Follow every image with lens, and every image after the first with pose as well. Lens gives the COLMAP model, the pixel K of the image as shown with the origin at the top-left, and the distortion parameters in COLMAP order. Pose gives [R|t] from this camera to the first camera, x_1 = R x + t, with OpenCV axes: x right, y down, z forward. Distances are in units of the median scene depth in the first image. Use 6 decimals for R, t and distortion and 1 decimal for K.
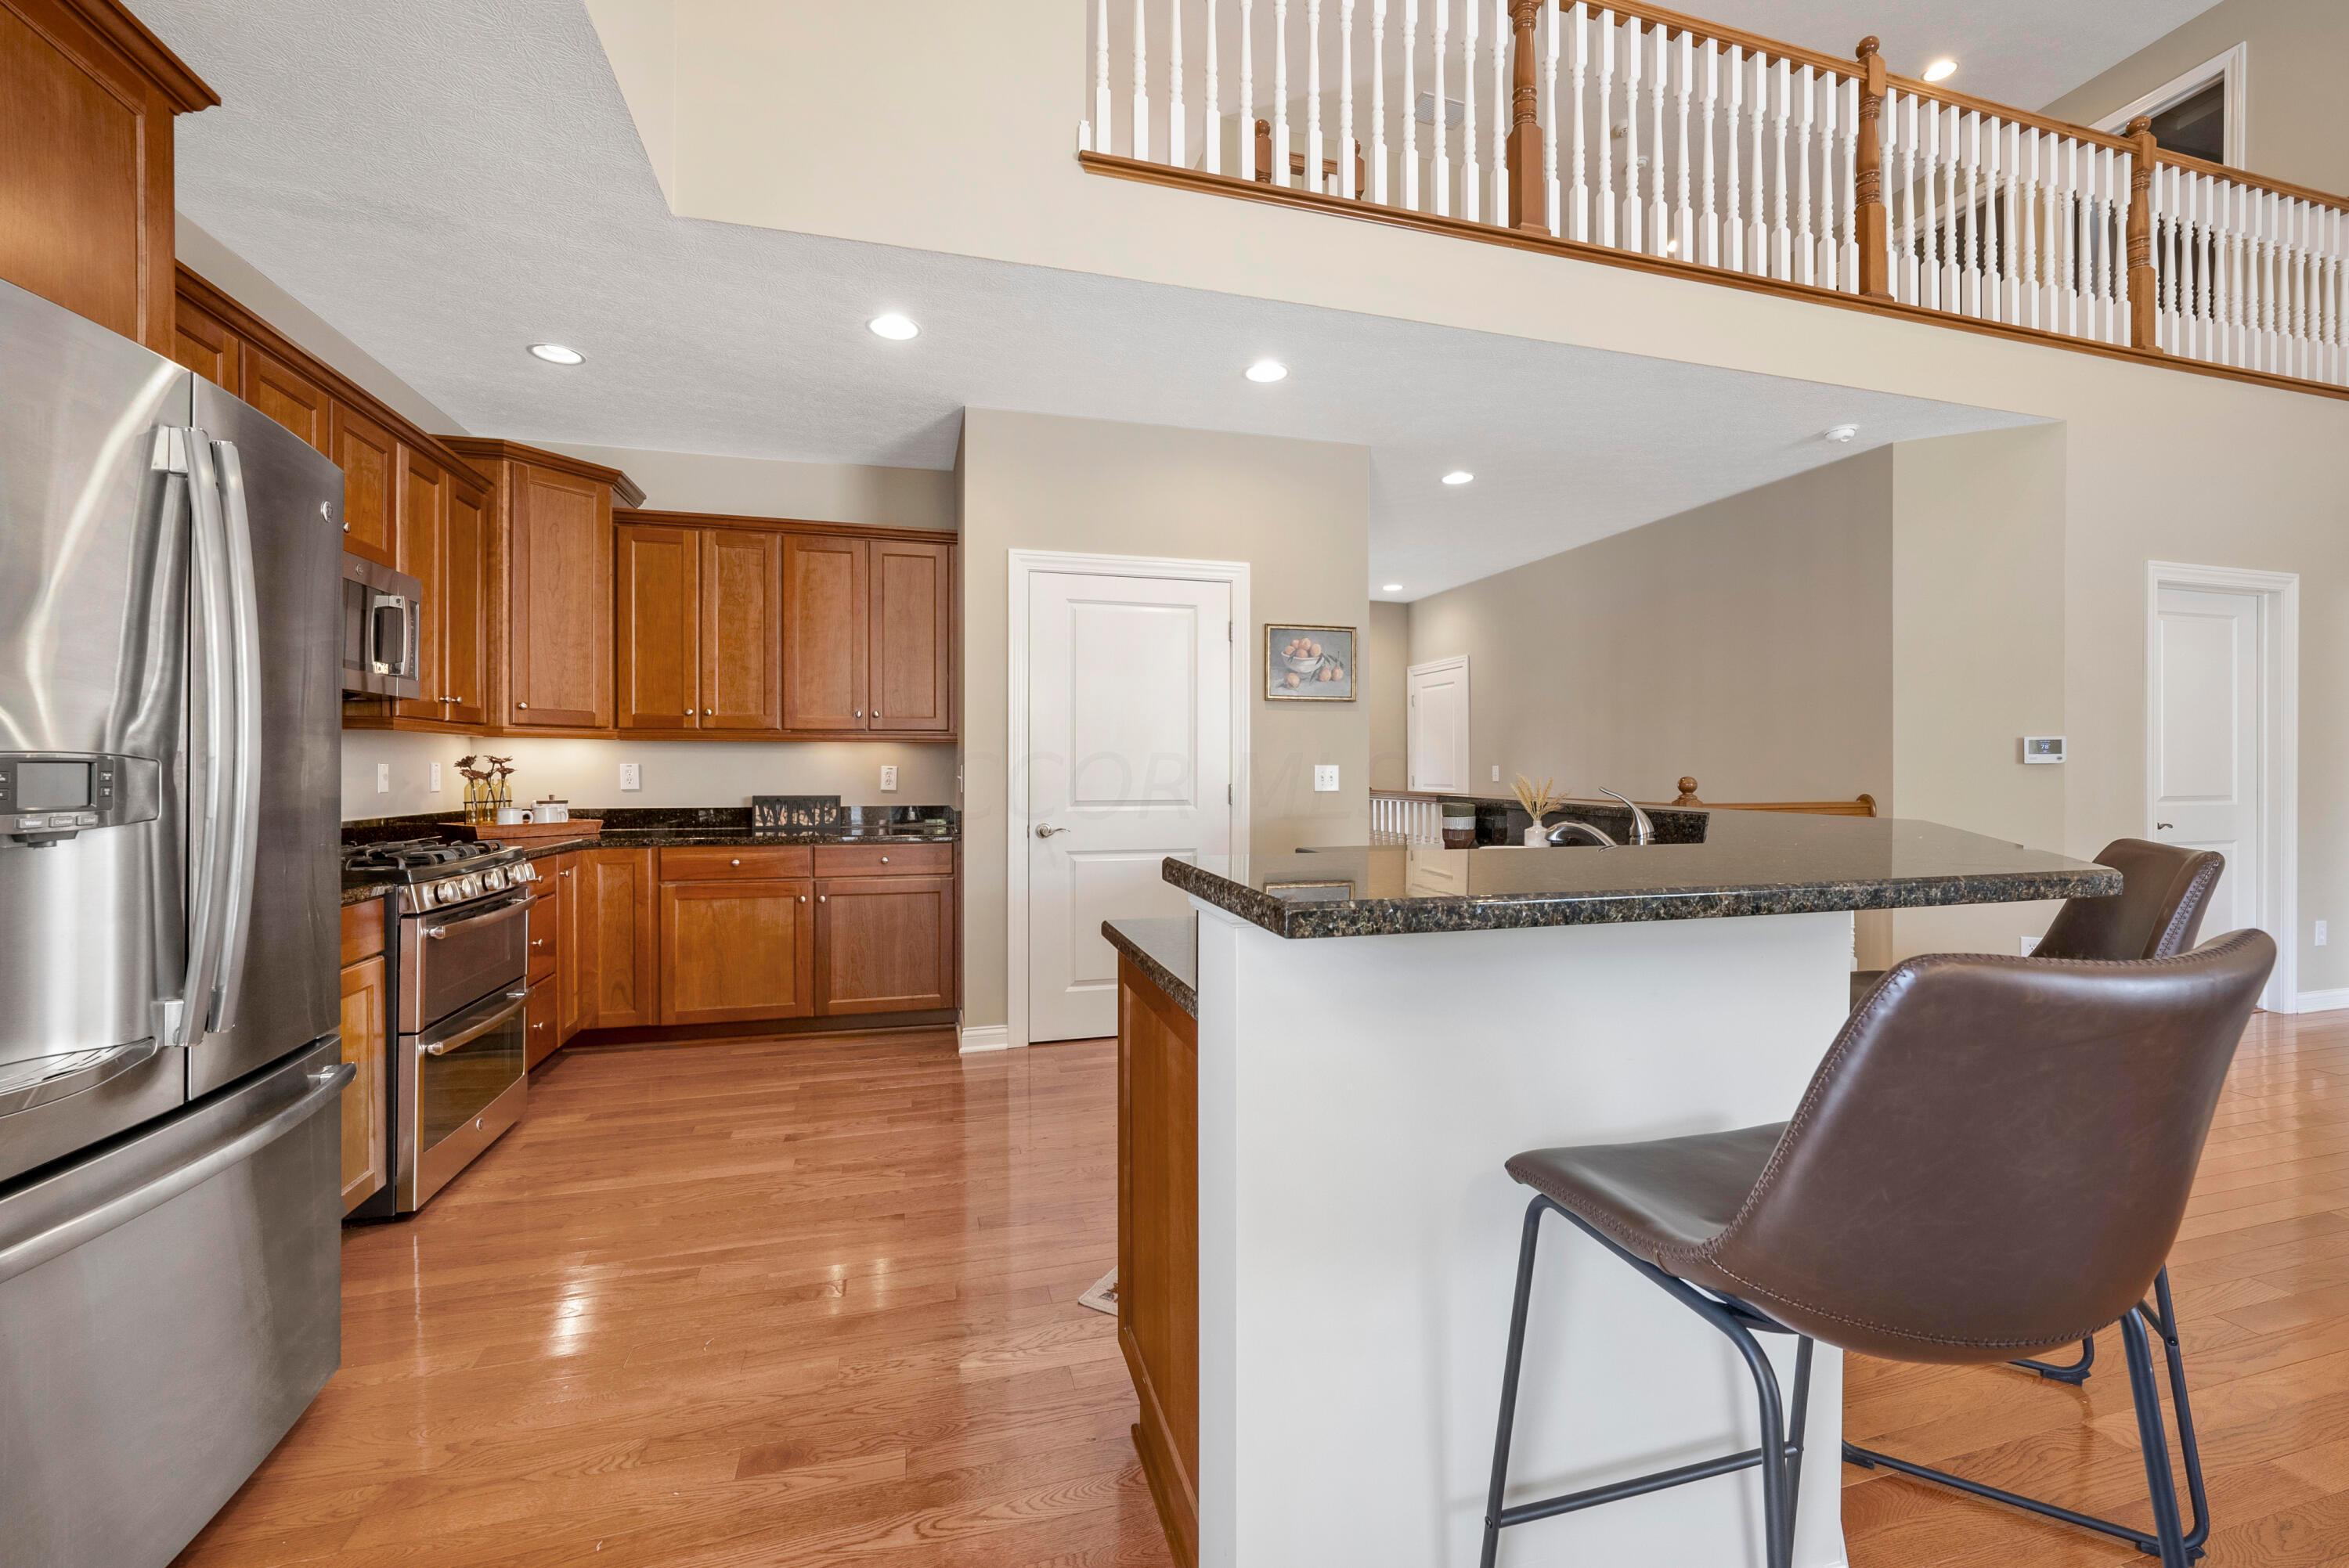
lens RADIAL K [[922.8, 0, 1175.6], [0, 922.8, 777.9], [0, 0, 1]] dist [-0.002236, -0.000116]
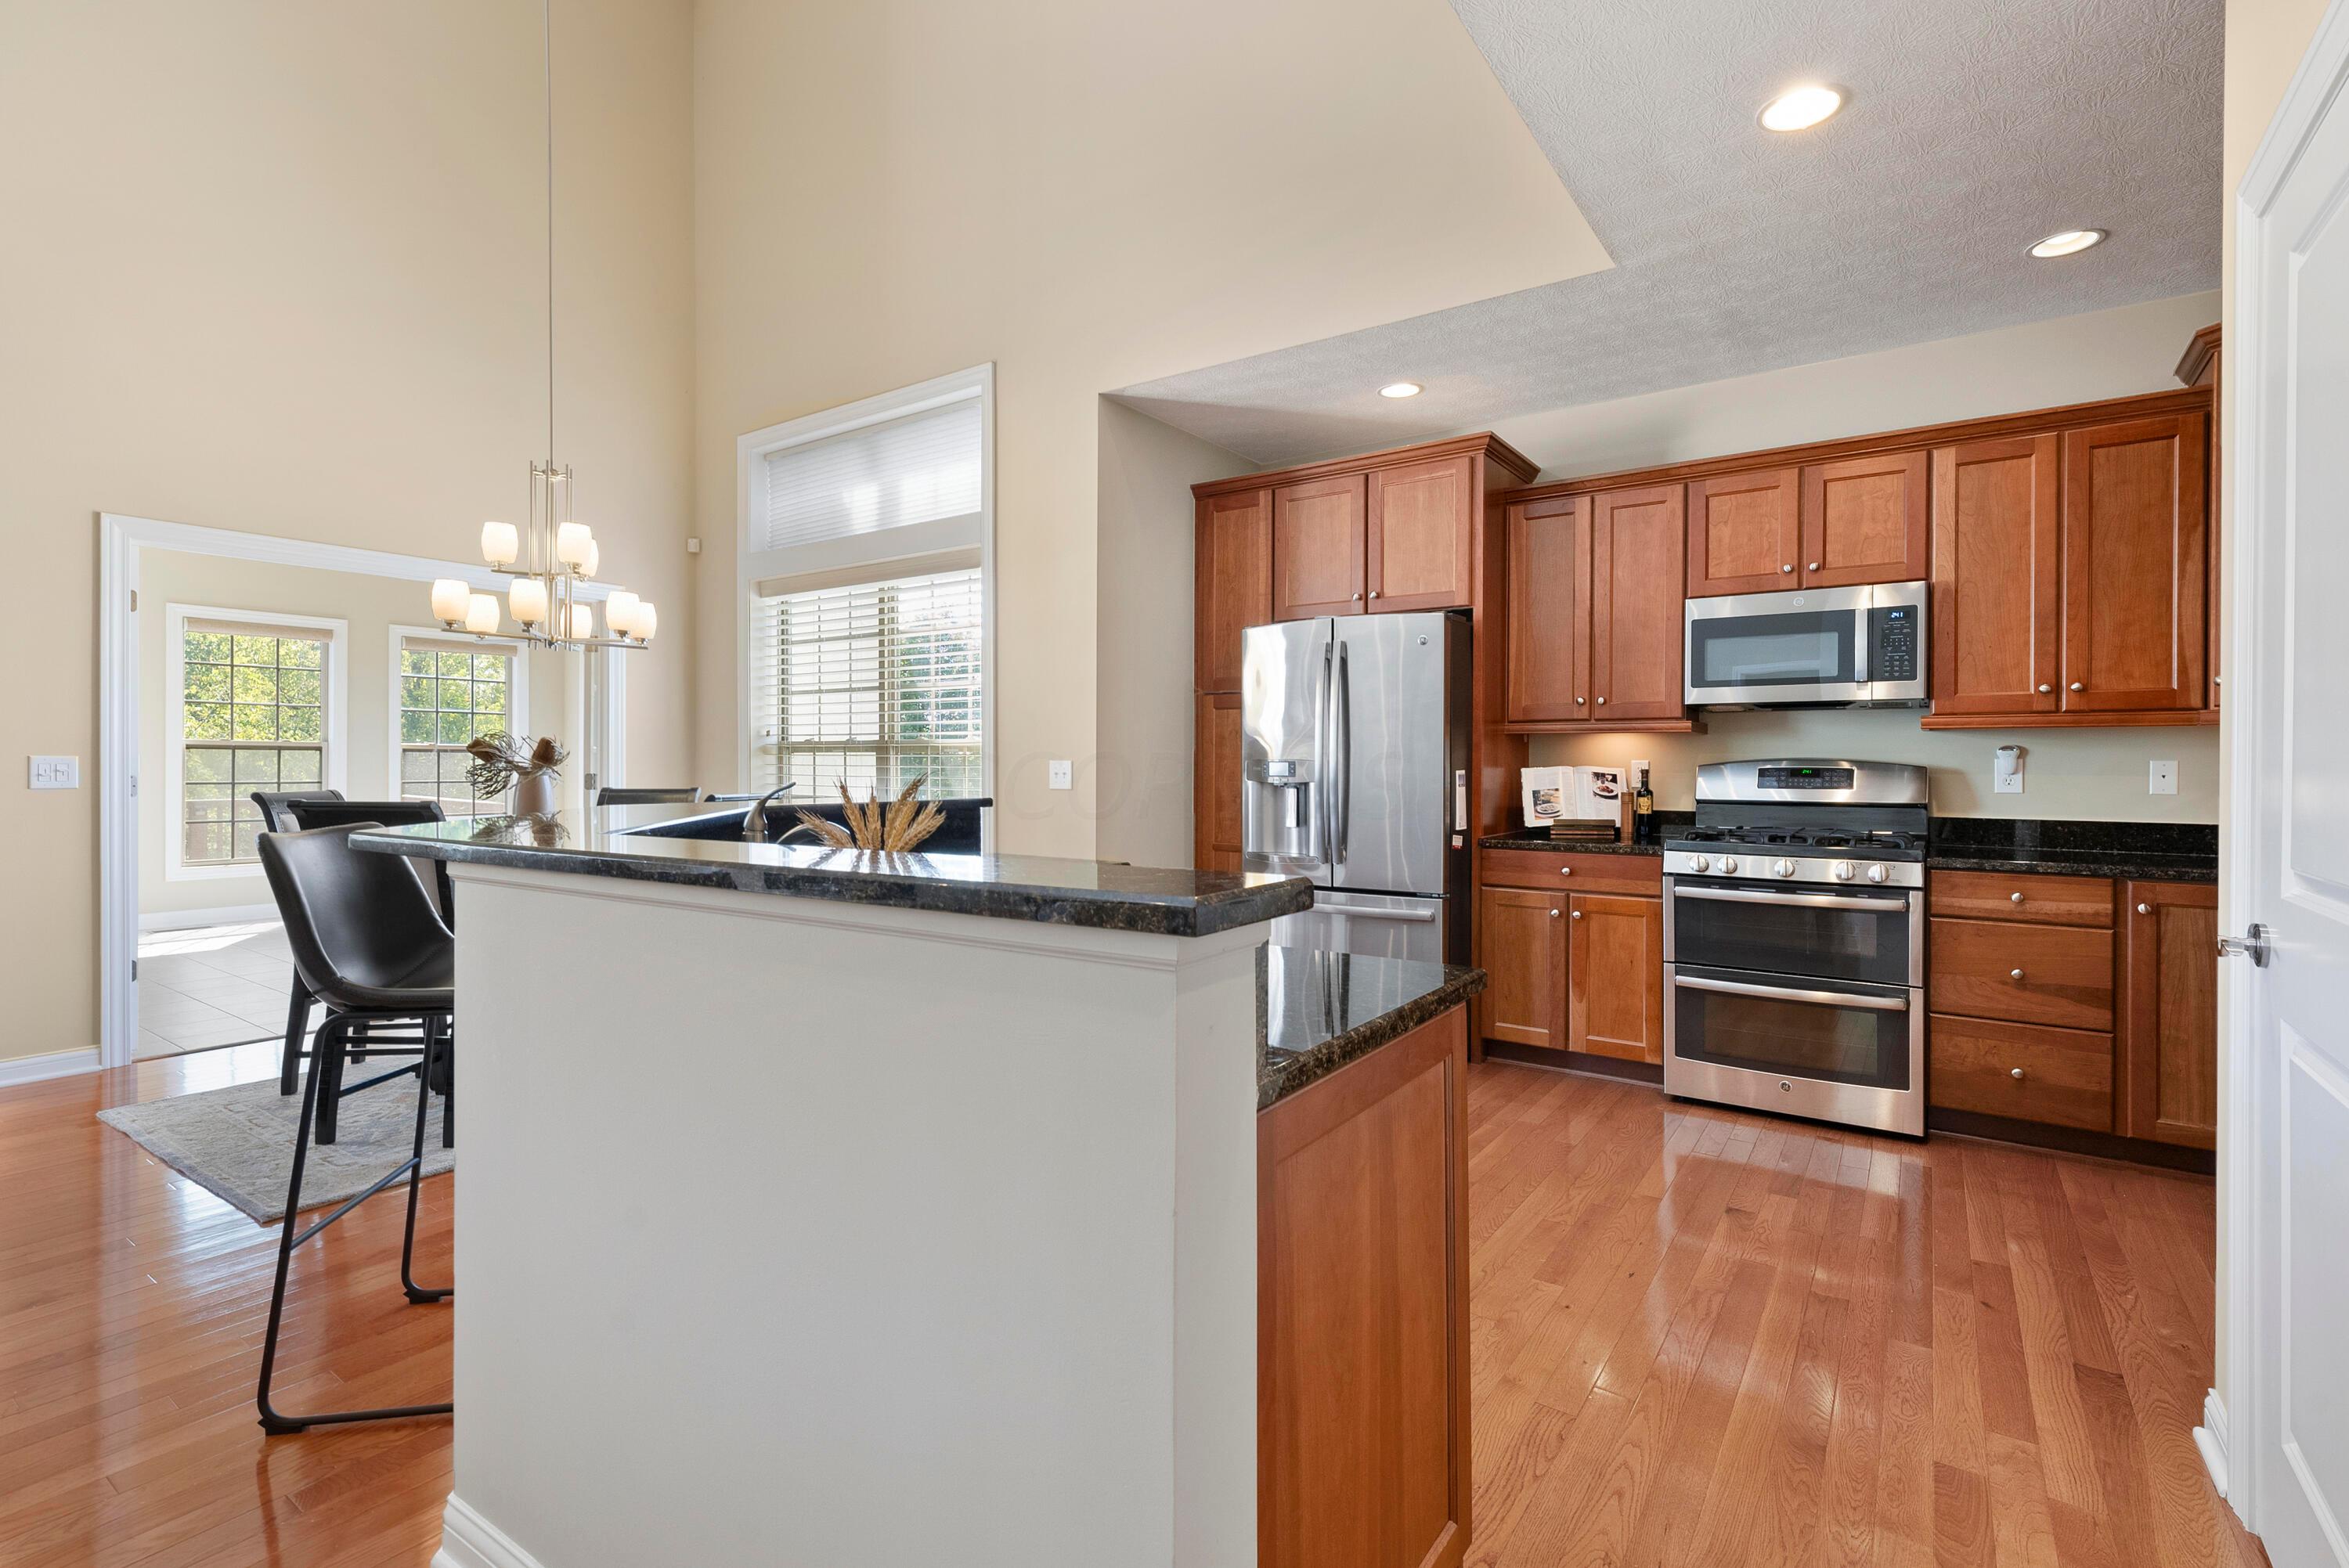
lens RADIAL K [[1076.8, 0, 1182.4], [0, 1076.8, 767.8], [0, 0, 1]] dist [0.016635, -0.000016]
pose [[-0.761327, -0.000527, -0.648368, 0.416664], [-0.010890, 0.999869, 0.011975, -0.009371], [0.648277, 0.016178, -0.761233, 0.994285]]
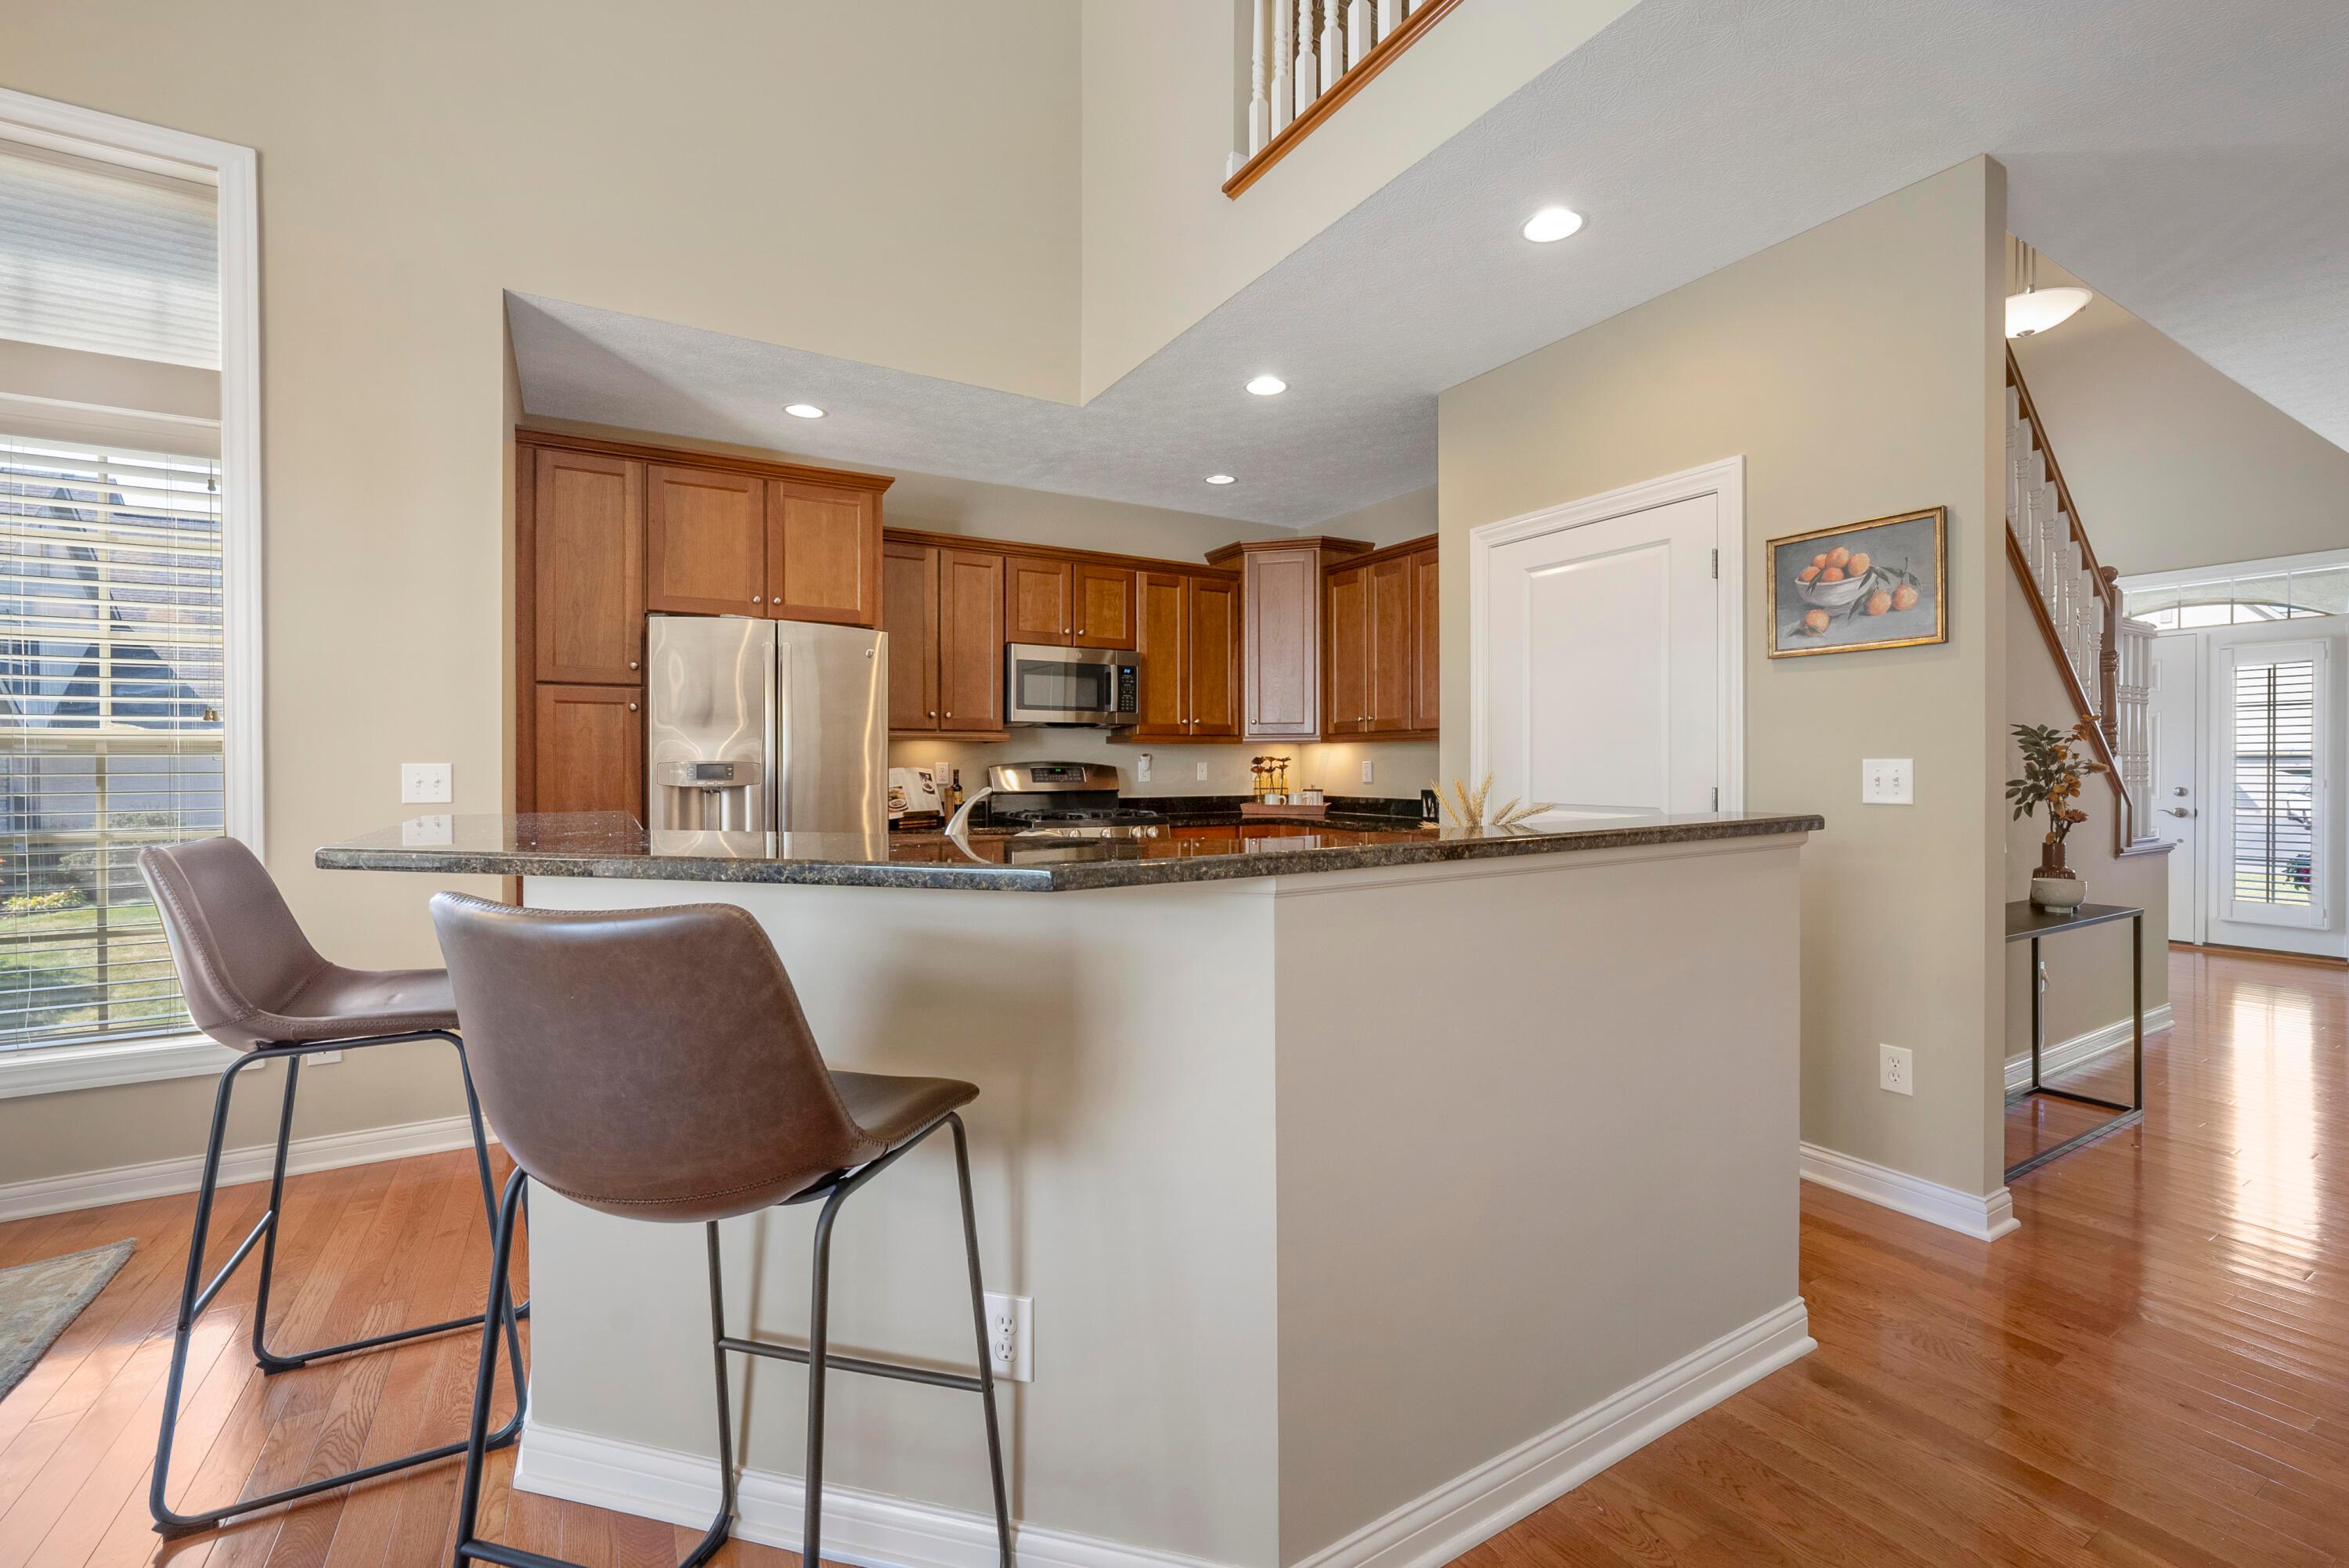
lens RADIAL K [[991.3, 0, 1182.2], [0, 991.3, 760.6], [0, 0, 1]] dist [0.003462, 0.000183]
pose [[0.272457, -0.004209, -0.962159, 0.654922], [-0.008271, 0.999943, -0.006716, -0.005390], [0.962132, 0.009788, 0.272407, 0.421405]]
